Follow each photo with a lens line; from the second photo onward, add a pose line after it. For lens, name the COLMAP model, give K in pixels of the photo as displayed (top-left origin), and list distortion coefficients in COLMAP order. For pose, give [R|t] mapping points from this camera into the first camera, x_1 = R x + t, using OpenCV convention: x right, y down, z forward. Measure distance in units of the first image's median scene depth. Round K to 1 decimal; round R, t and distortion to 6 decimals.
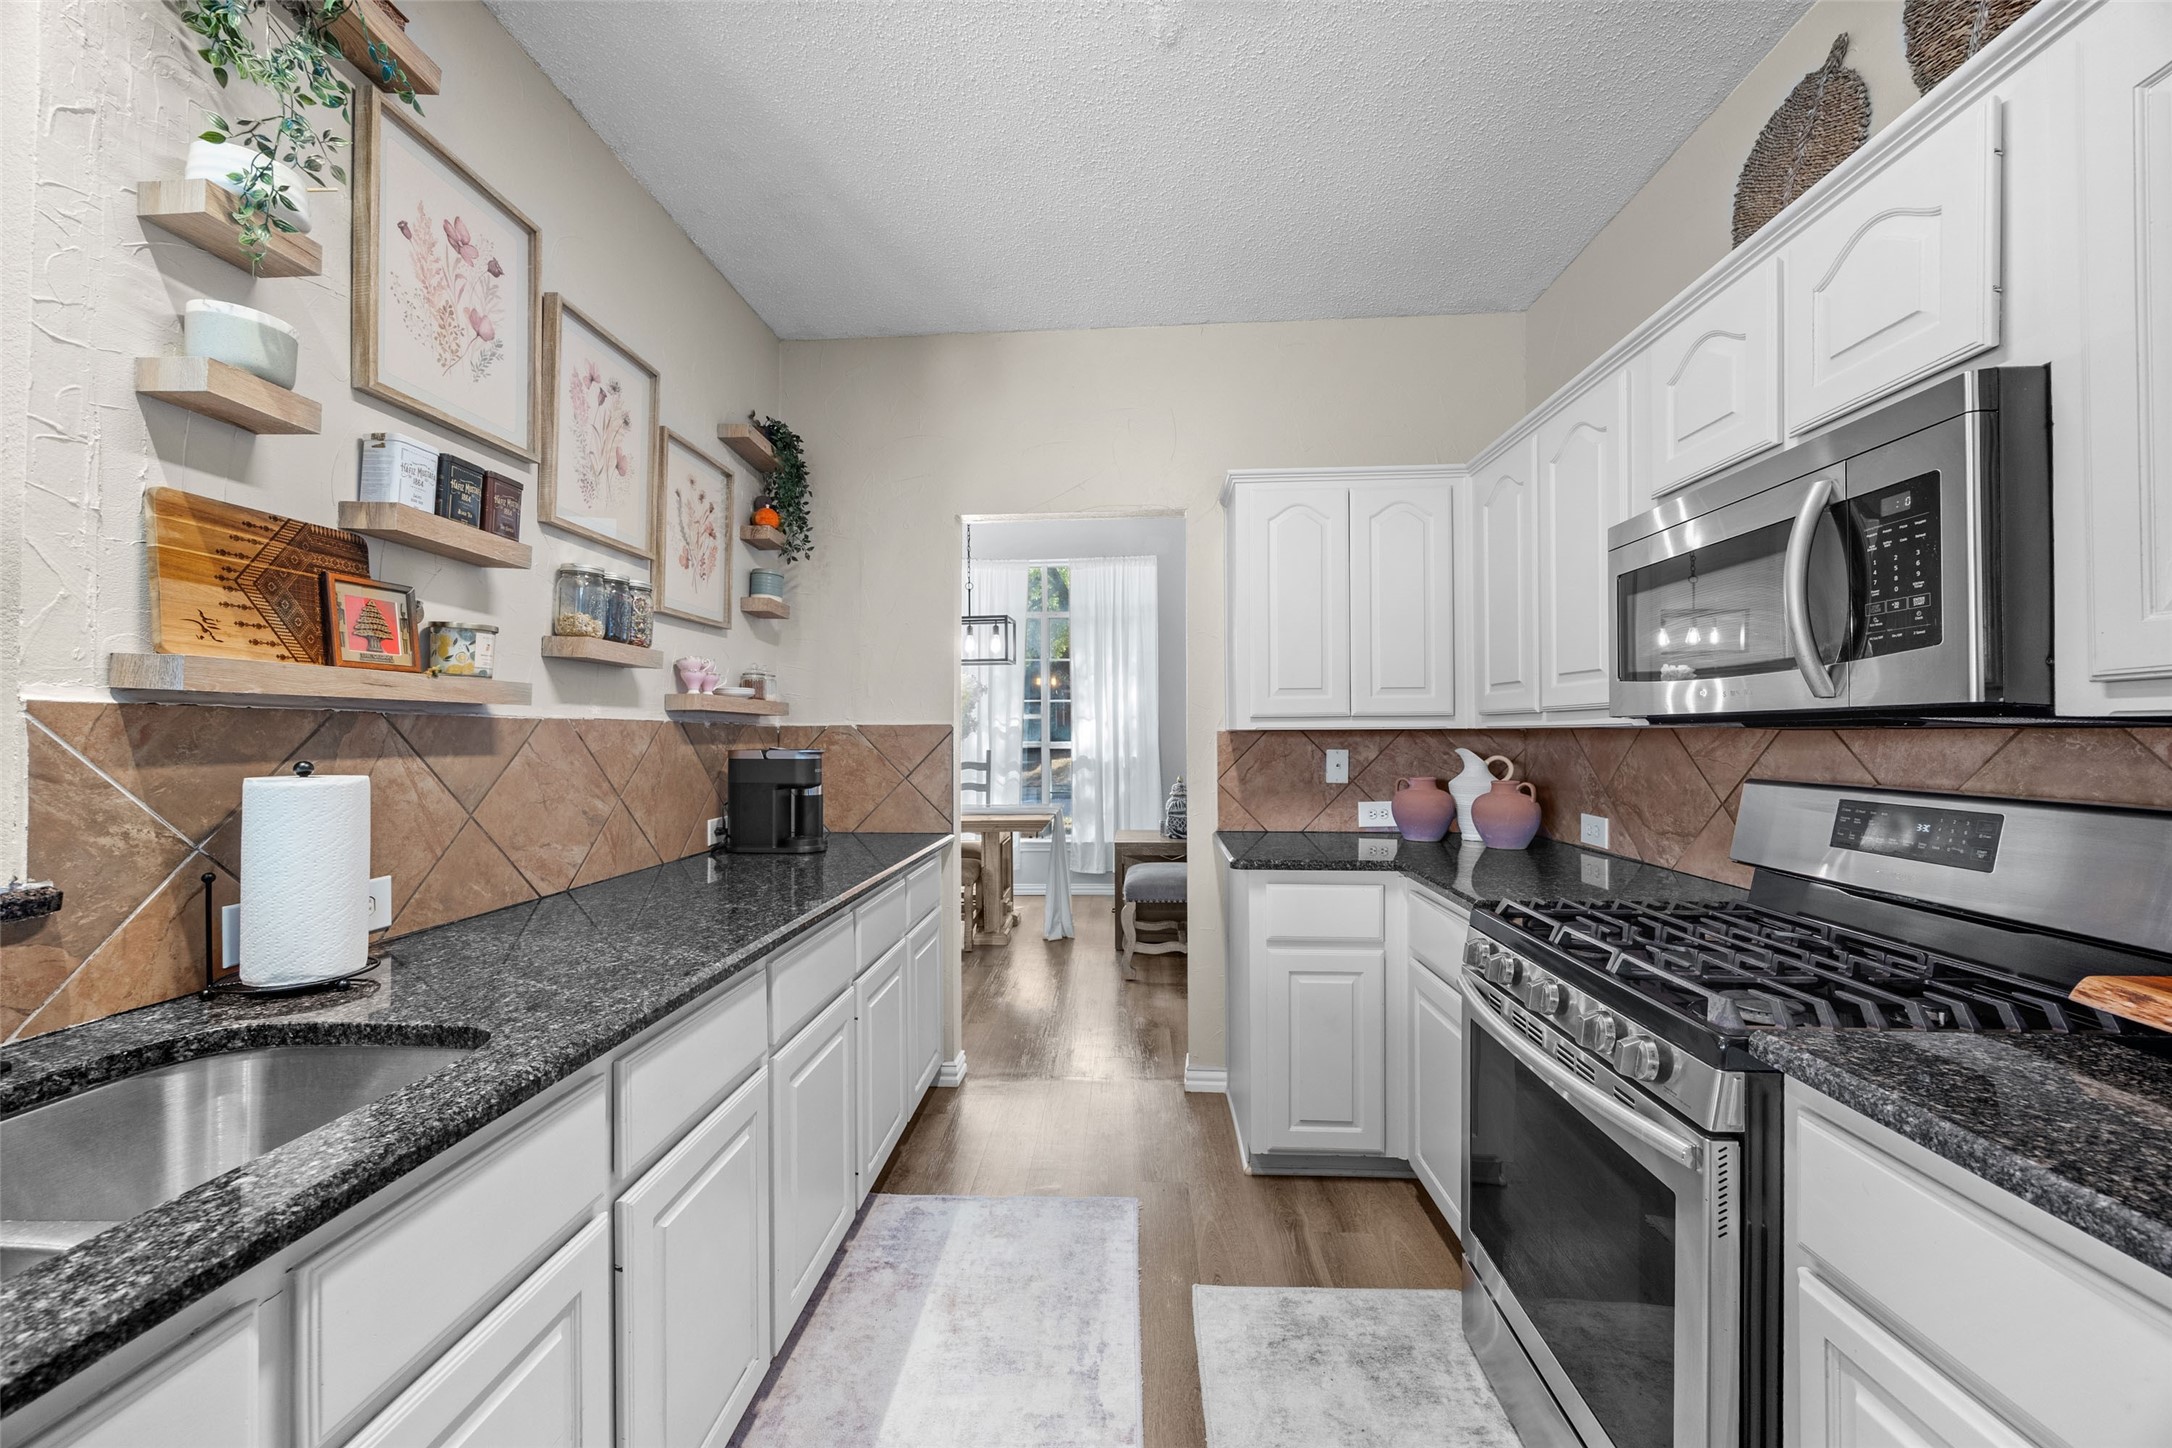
lens RADIAL K [[826.9, 0, 1085.8], [0, 826.9, 729.7], [0, 0, 1]] dist [-0.005255, 0.000099]
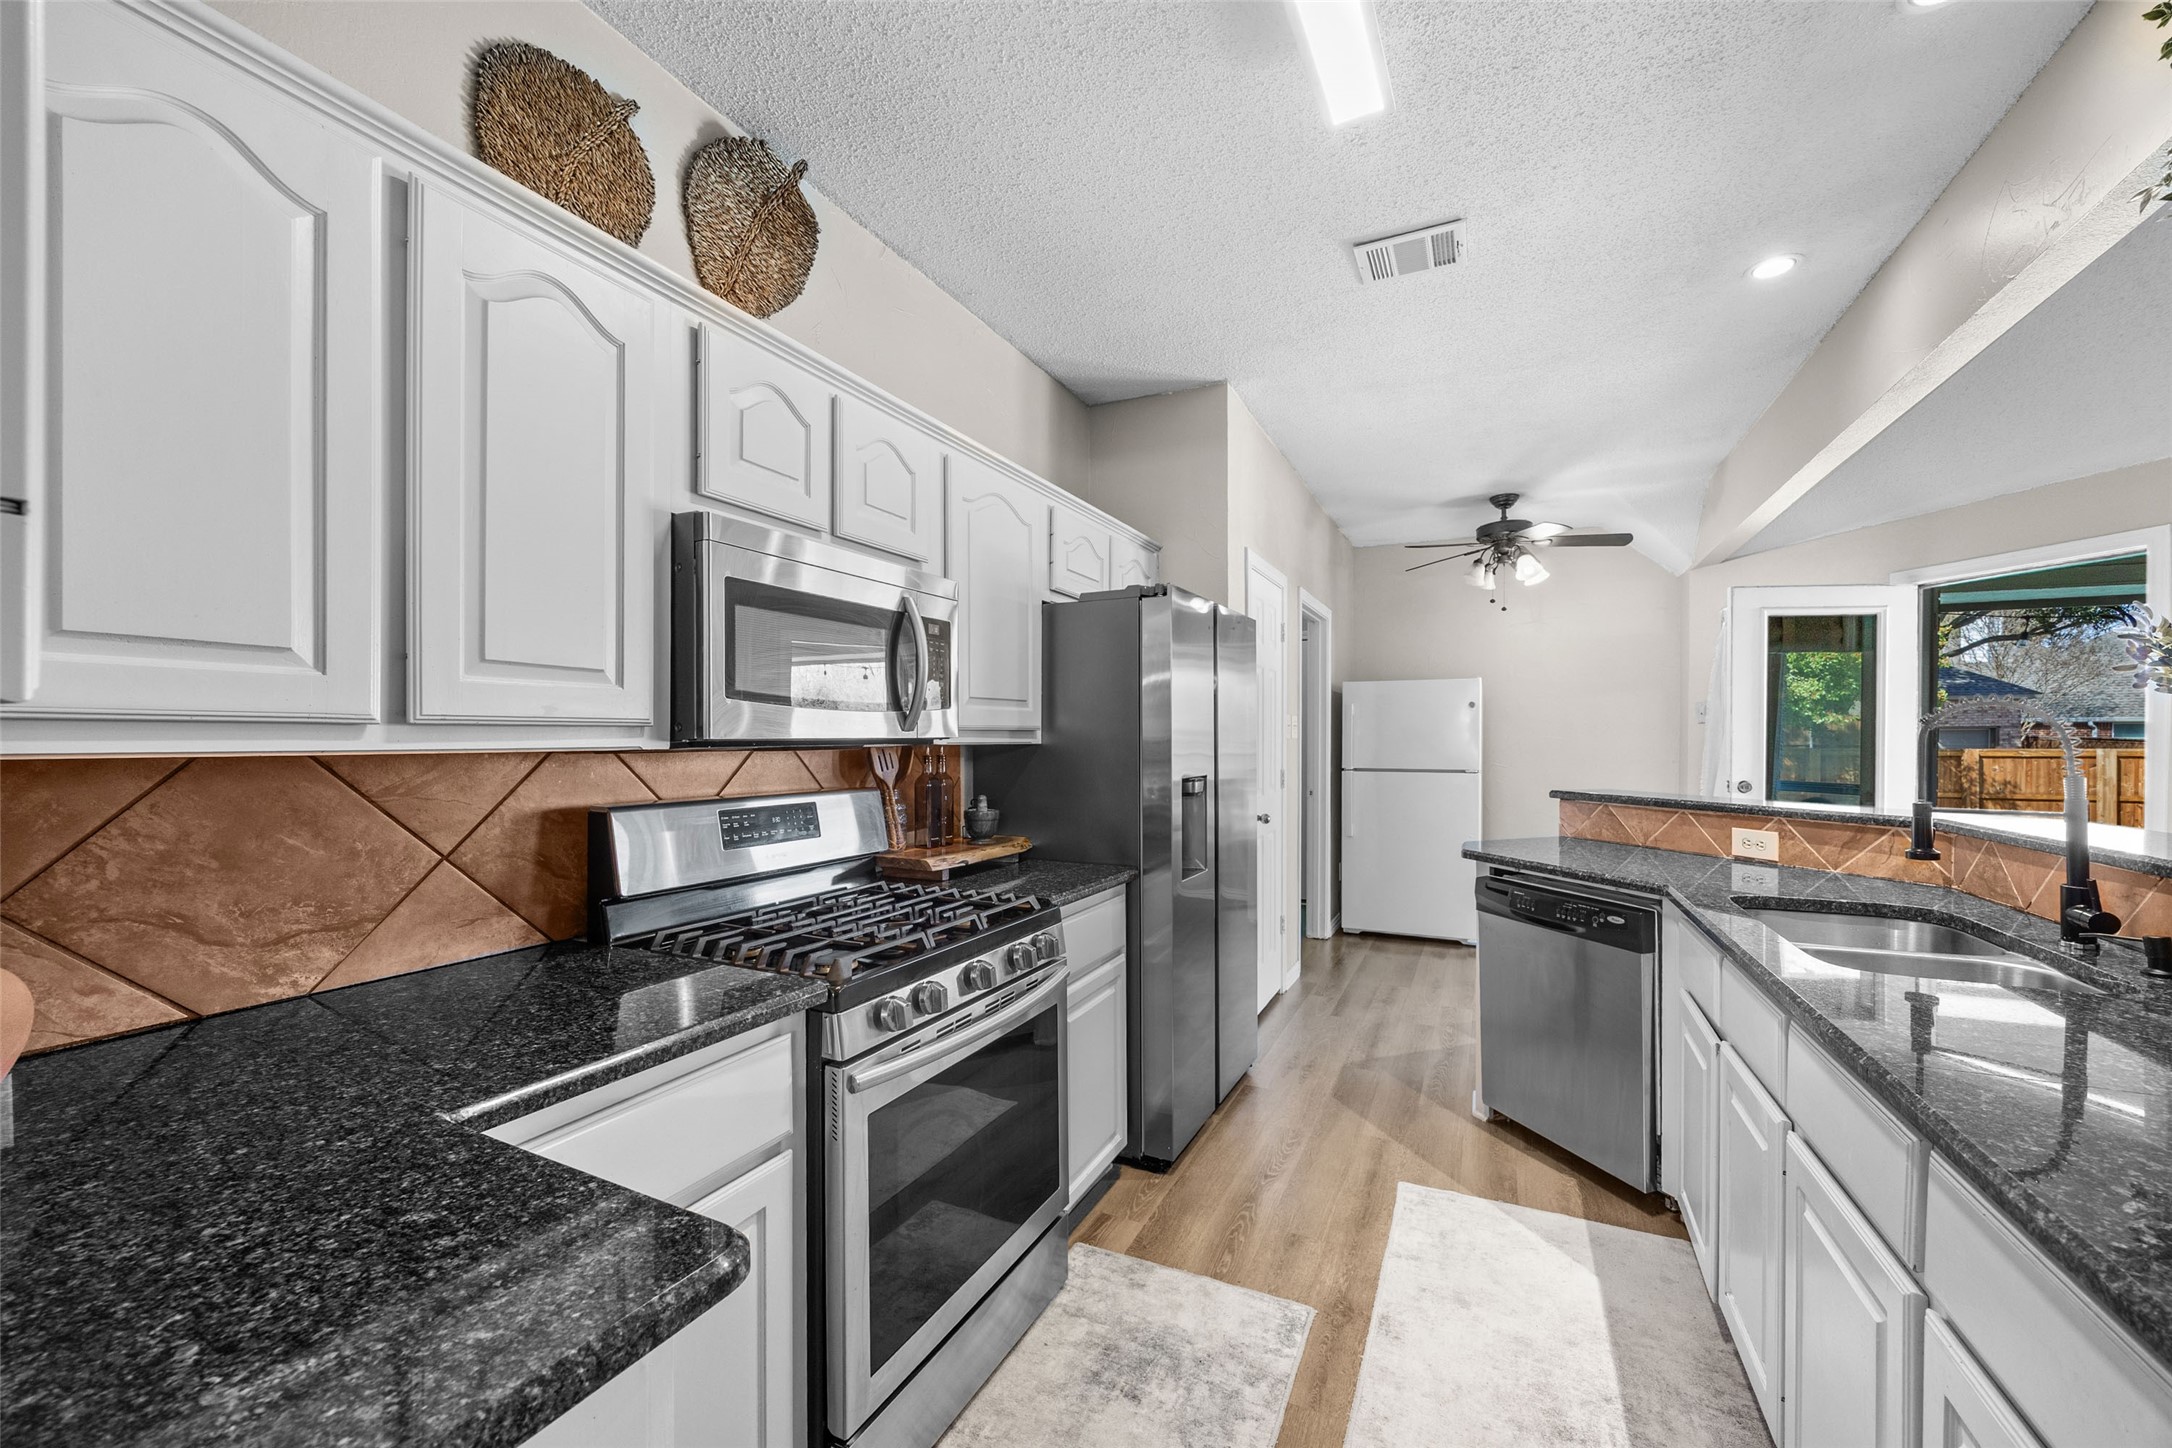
lens RADIAL K [[826.9, 0, 1099.7], [0, 826.9, 734.2], [0, 0, 1]] dist [-0.005255, 0.000099]
pose [[-0.922711, 0.006539, 0.385437, -0.038415], [0.002532, 0.999937, -0.010904, -0.007562], [-0.385484, -0.009085, -0.922670, 1.122413]]
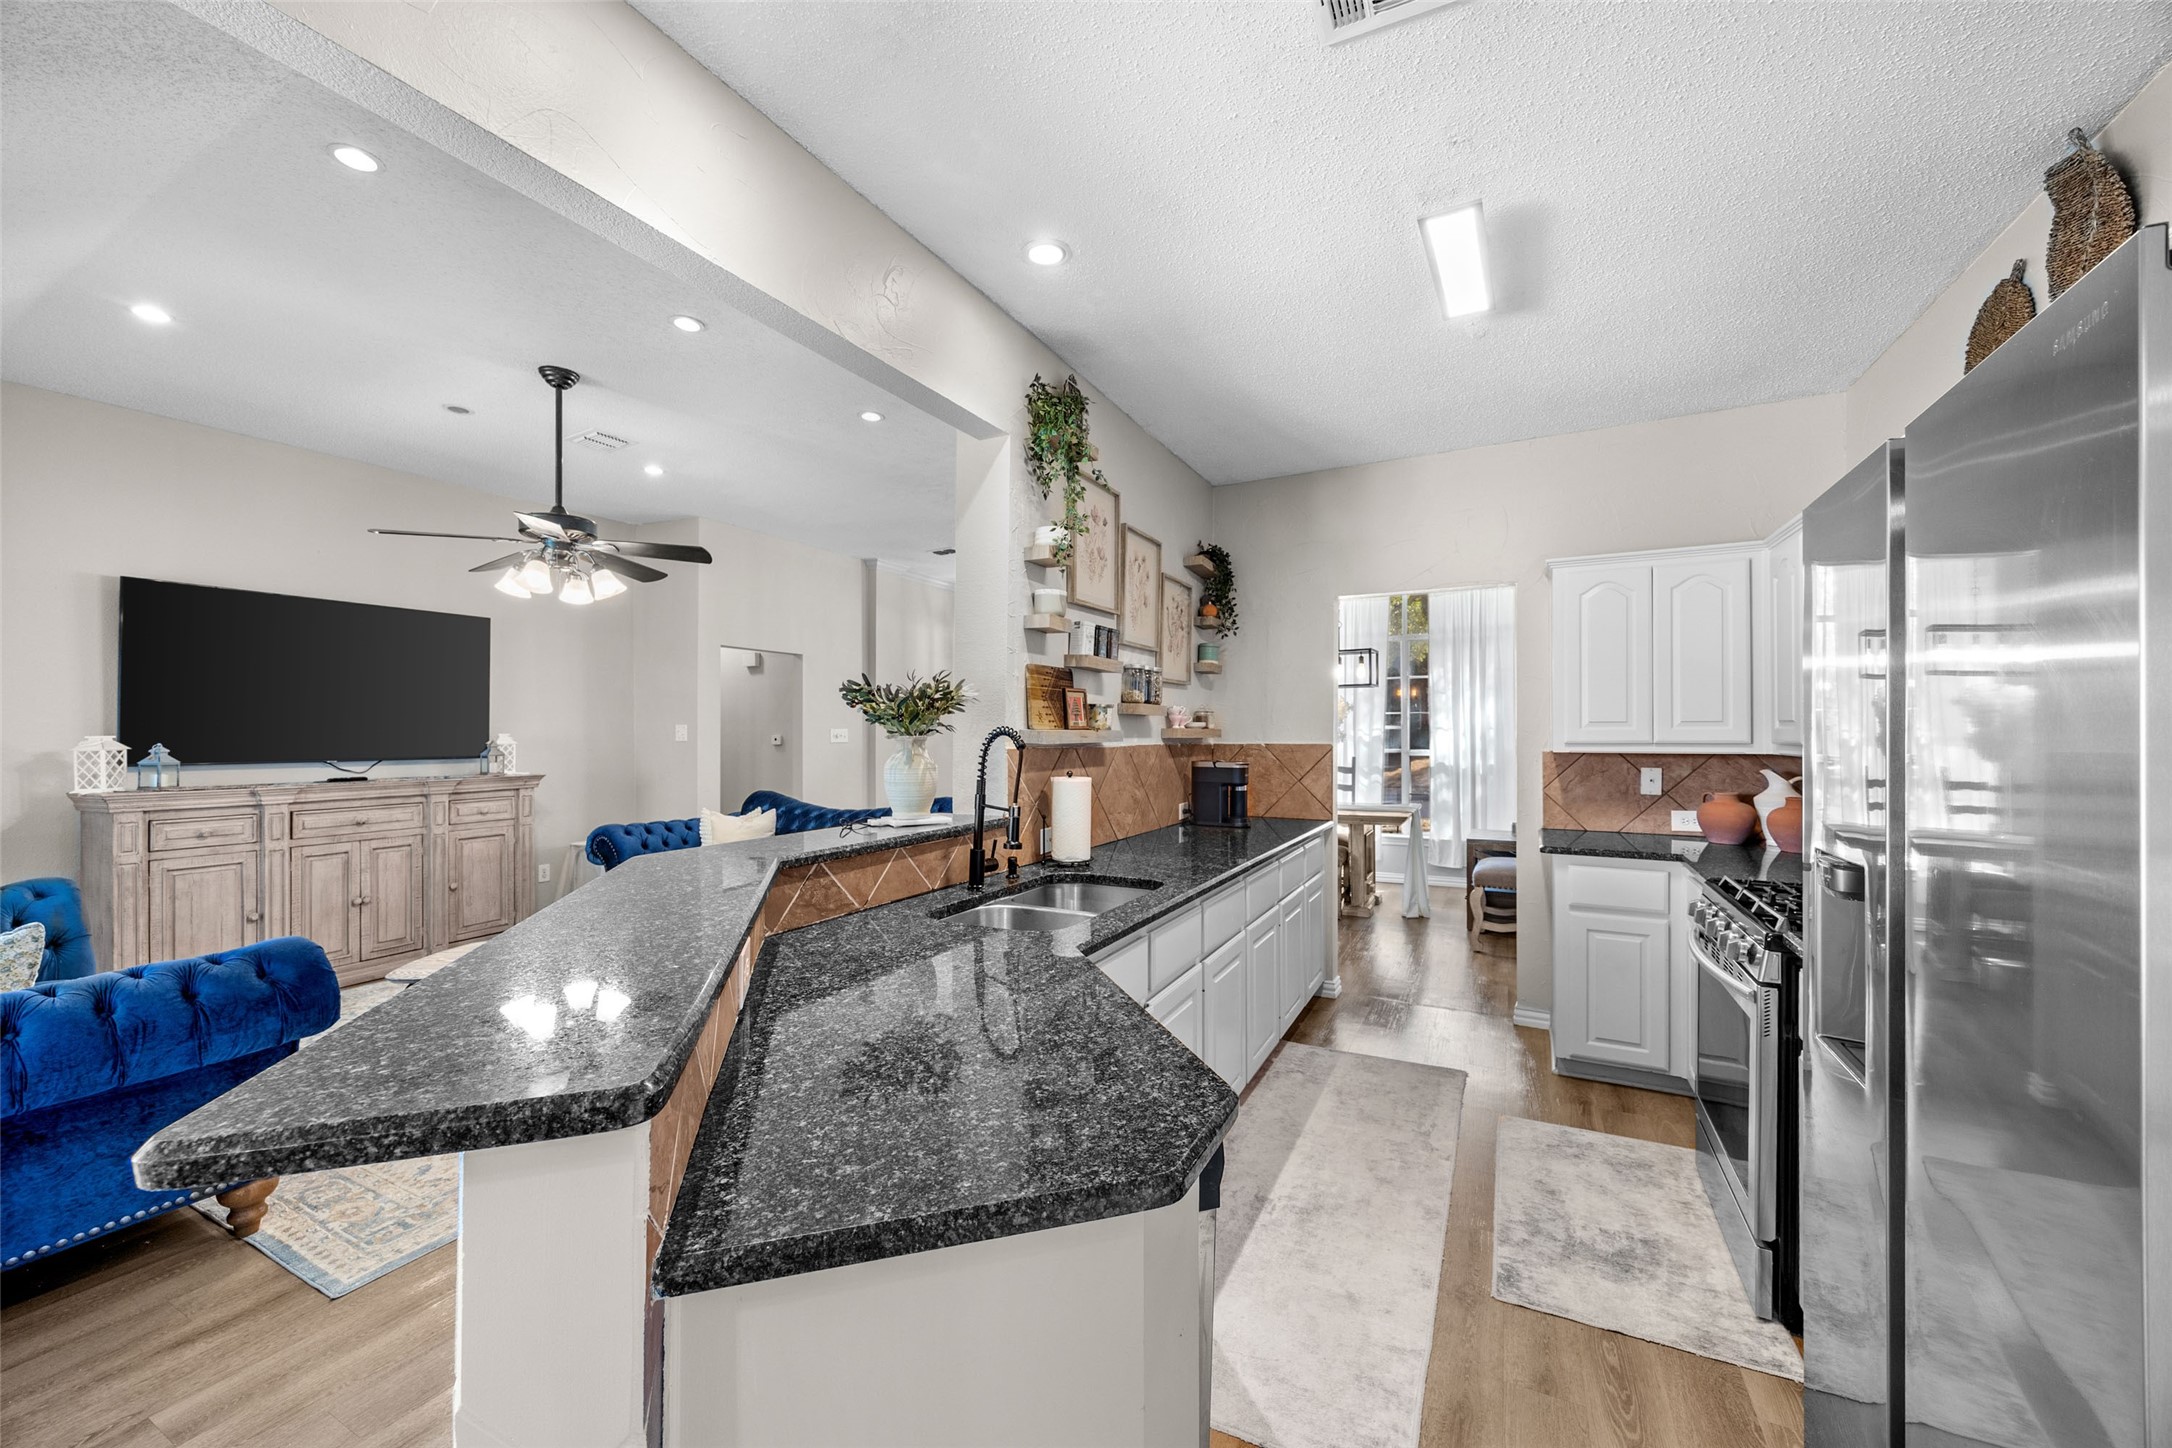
lens RADIAL K [[826.9, 0, 1086.3], [0, 826.9, 728.2], [0, 0, 1]] dist [-0.005255, 0.000099]
pose [[0.912669, 0.002131, -0.408694, 0.040071], [-0.001189, 0.999996, 0.002559, -0.043596], [0.408697, -0.001850, 0.912668, -0.556332]]
